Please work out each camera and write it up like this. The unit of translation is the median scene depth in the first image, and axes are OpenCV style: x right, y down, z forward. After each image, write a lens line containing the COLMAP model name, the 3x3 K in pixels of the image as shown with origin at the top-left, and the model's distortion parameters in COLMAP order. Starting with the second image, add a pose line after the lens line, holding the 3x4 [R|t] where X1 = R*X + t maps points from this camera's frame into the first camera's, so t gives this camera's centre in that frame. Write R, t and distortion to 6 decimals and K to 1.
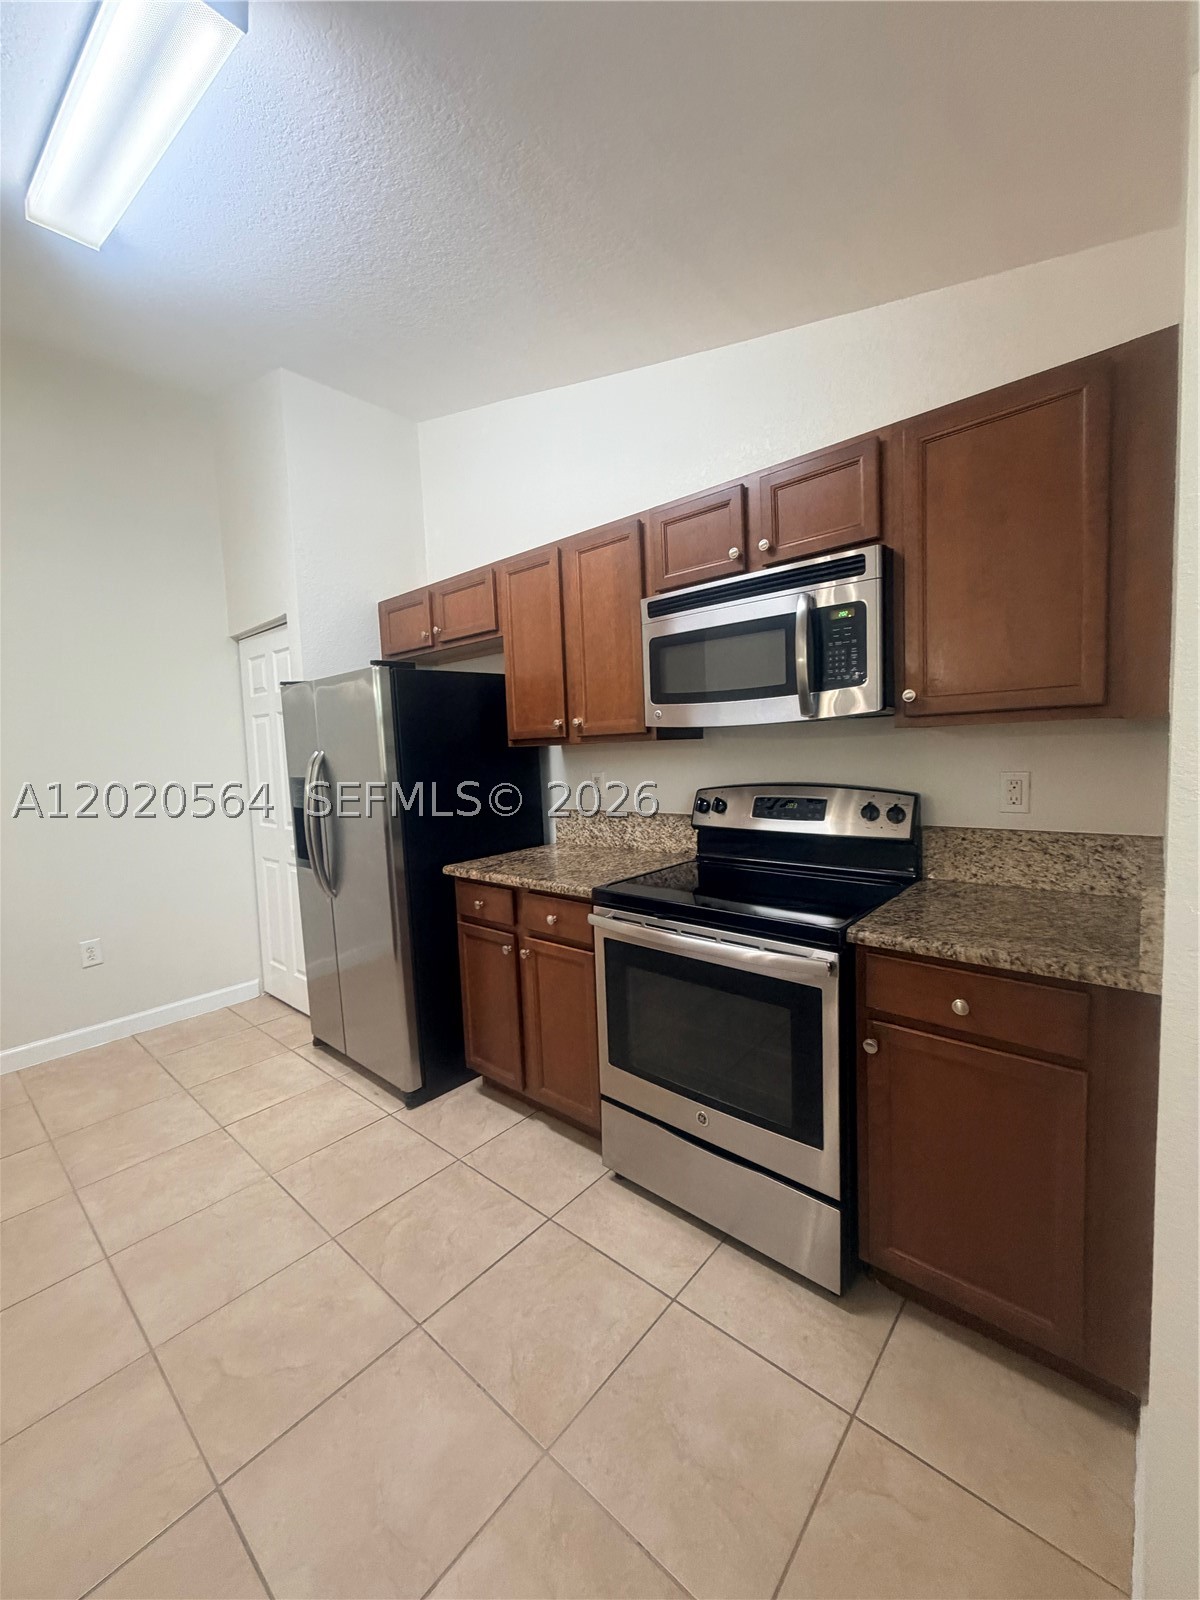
lens RADIAL K [[634.2, 0, 600.5], [0, 634.2, 798.2], [0, 0, 1]] dist [-0.001181, -0.000419]
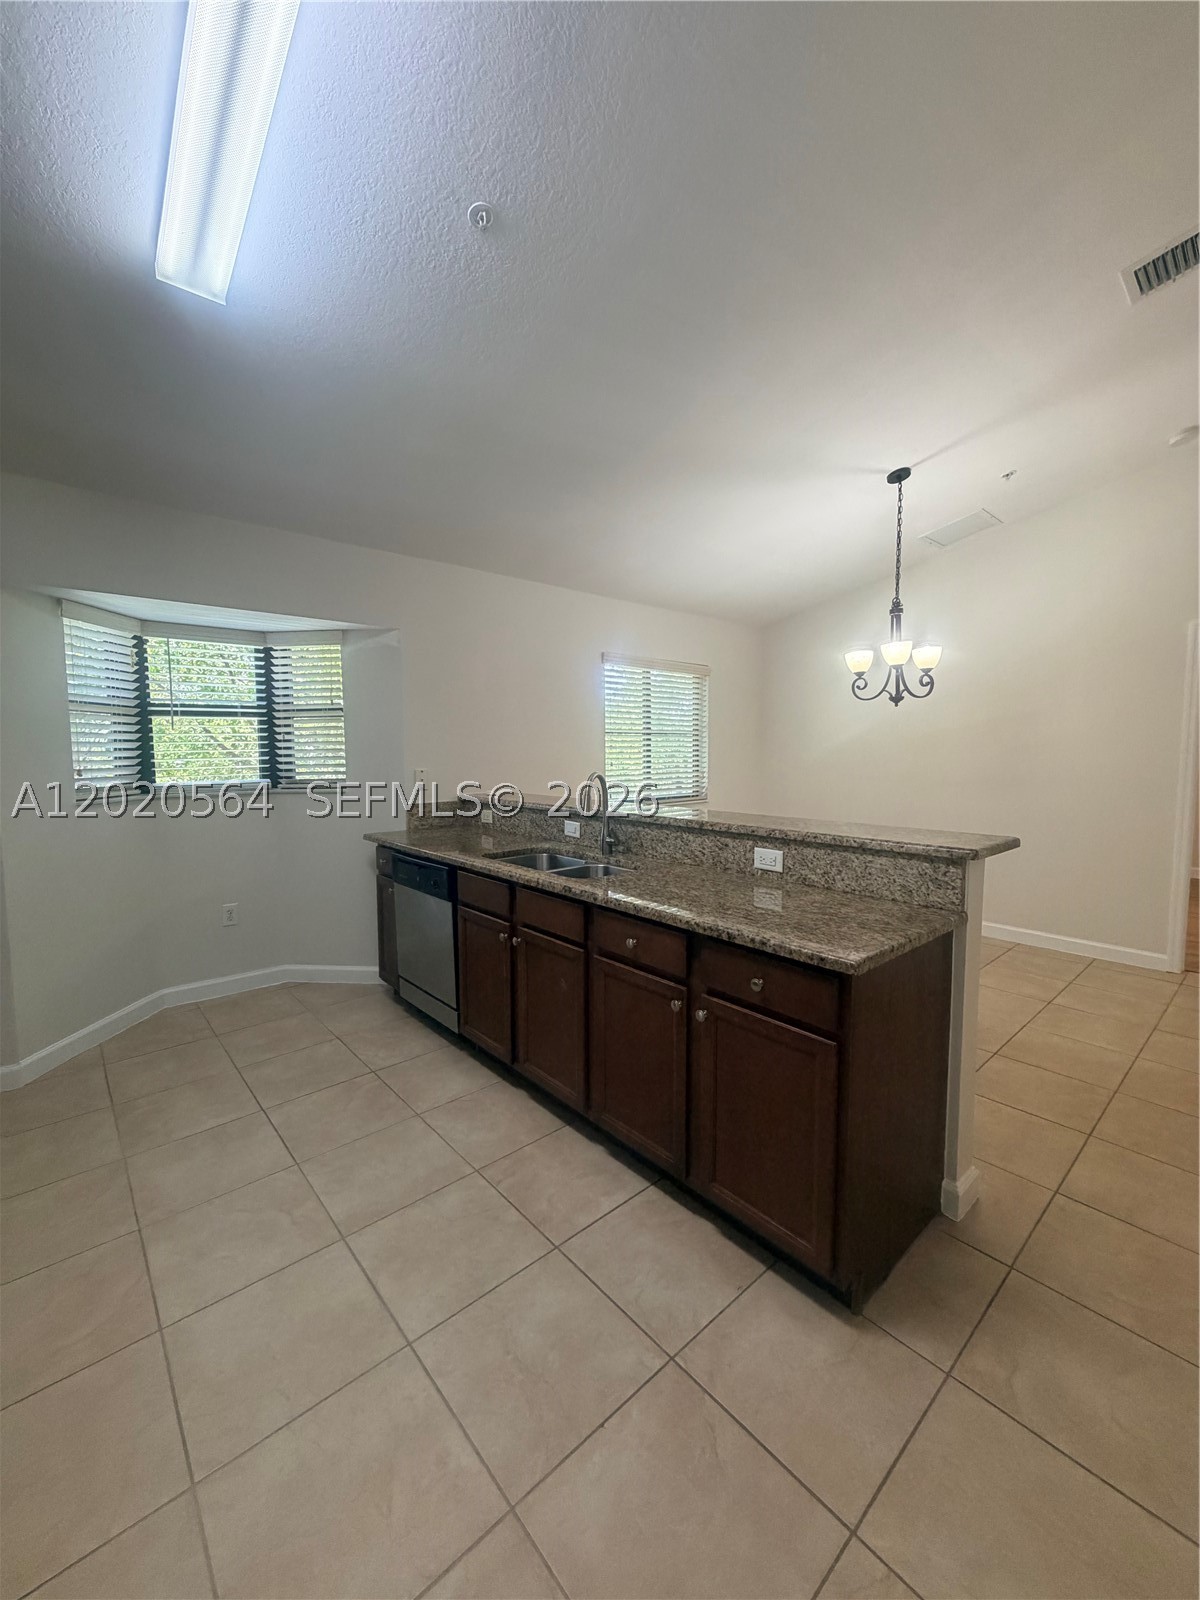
lens RADIAL K [[634.2, 0, 600.5], [0, 634.2, 798.2], [0, 0, 1]] dist [-0.001181, -0.000419]
pose [[-0.990362, 0.033487, 0.134390, -1.022918], [0.053929, 0.986988, 0.151482, -0.095401], [-0.127569, 0.157270, -0.979282, 1.467919]]
